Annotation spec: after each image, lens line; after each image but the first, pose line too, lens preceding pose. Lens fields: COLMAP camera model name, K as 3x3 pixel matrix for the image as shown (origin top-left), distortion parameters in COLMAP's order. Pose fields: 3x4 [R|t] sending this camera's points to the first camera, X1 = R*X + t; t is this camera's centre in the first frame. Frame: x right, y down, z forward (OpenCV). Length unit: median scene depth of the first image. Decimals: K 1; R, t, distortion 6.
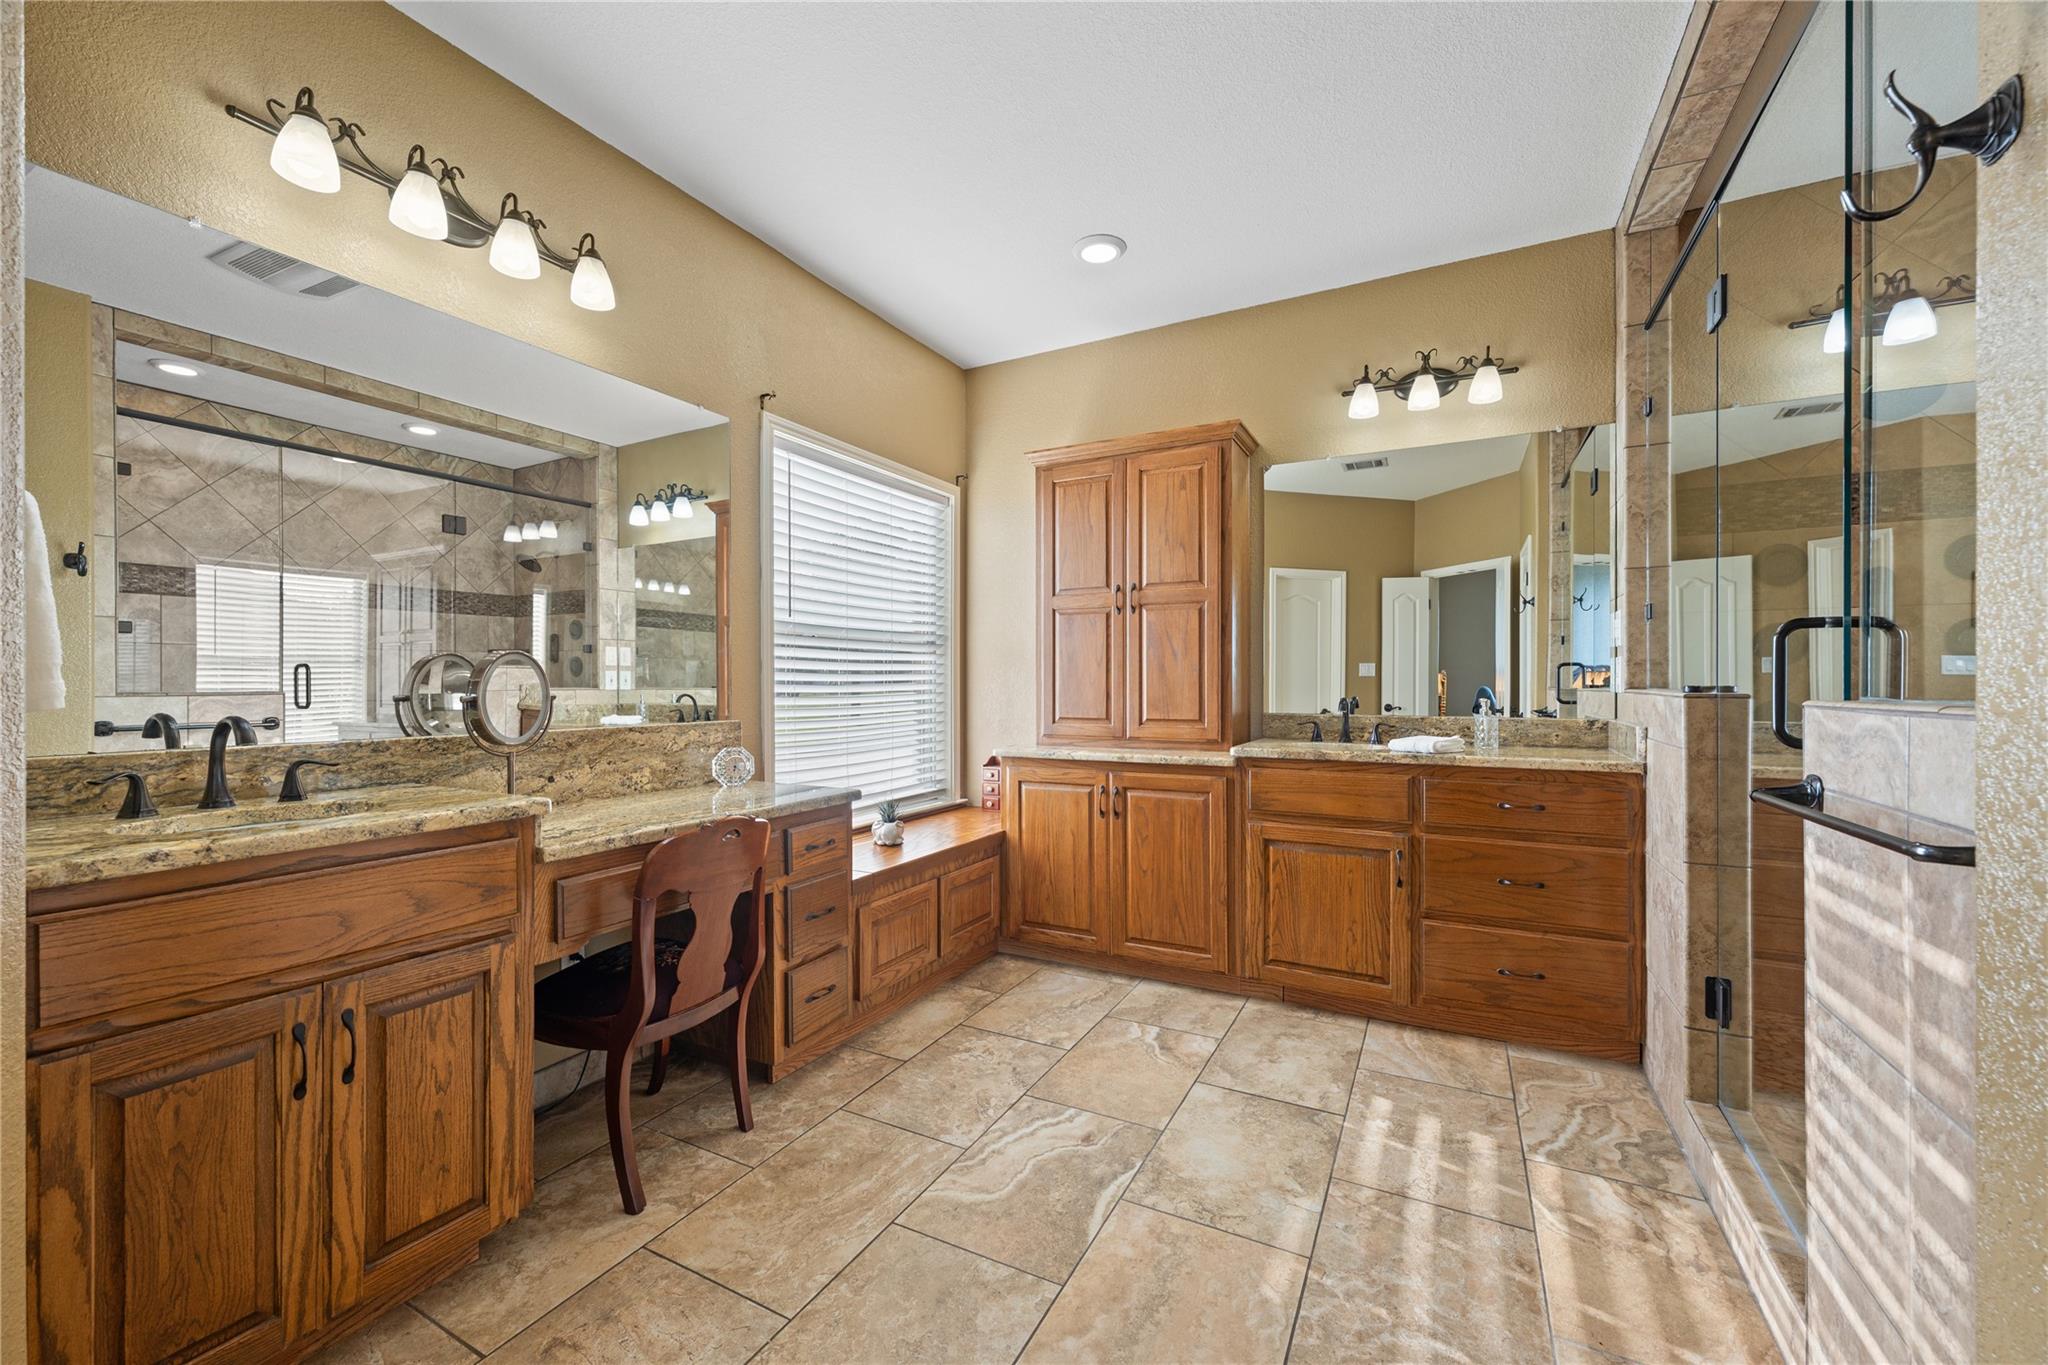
lens RADIAL K [[808.2, 0, 1033.8], [0, 808.2, 683.7], [0, 0, 1]] dist [-0.002907, -0.000113]
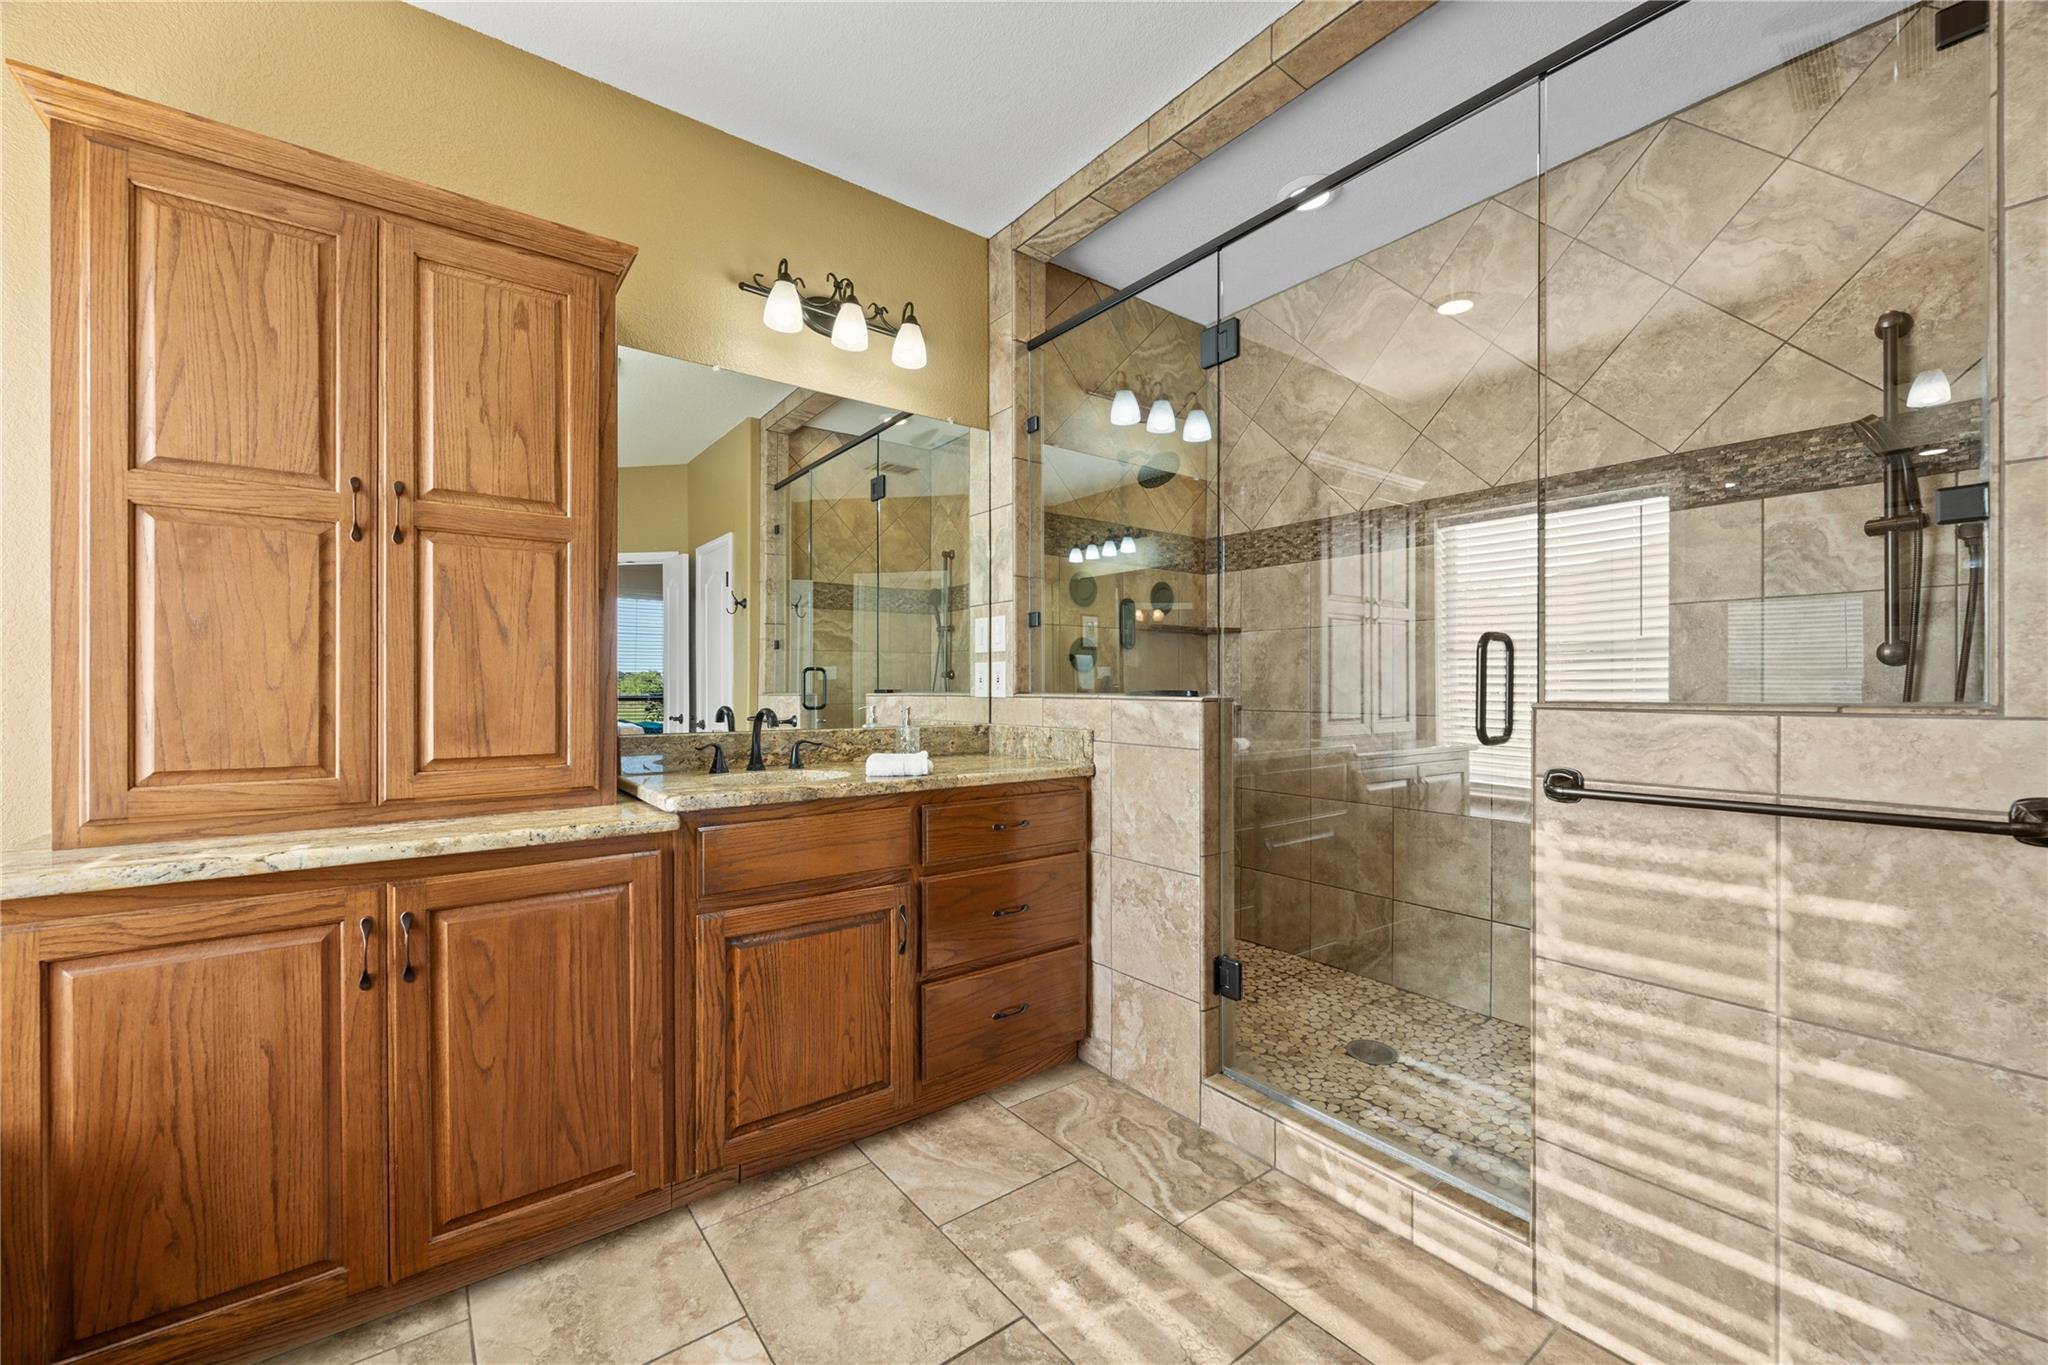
lens RADIAL K [[808.2, 0, 1033.8], [0, 808.2, 683.7], [0, 0, 1]] dist [-0.002907, -0.000113]
pose [[0.421475, 0.004299, 0.906830, -0.174451], [-0.001691, 0.999991, -0.003955, -0.001819], [-0.906839, 0.000133, 0.421478, 0.509912]]
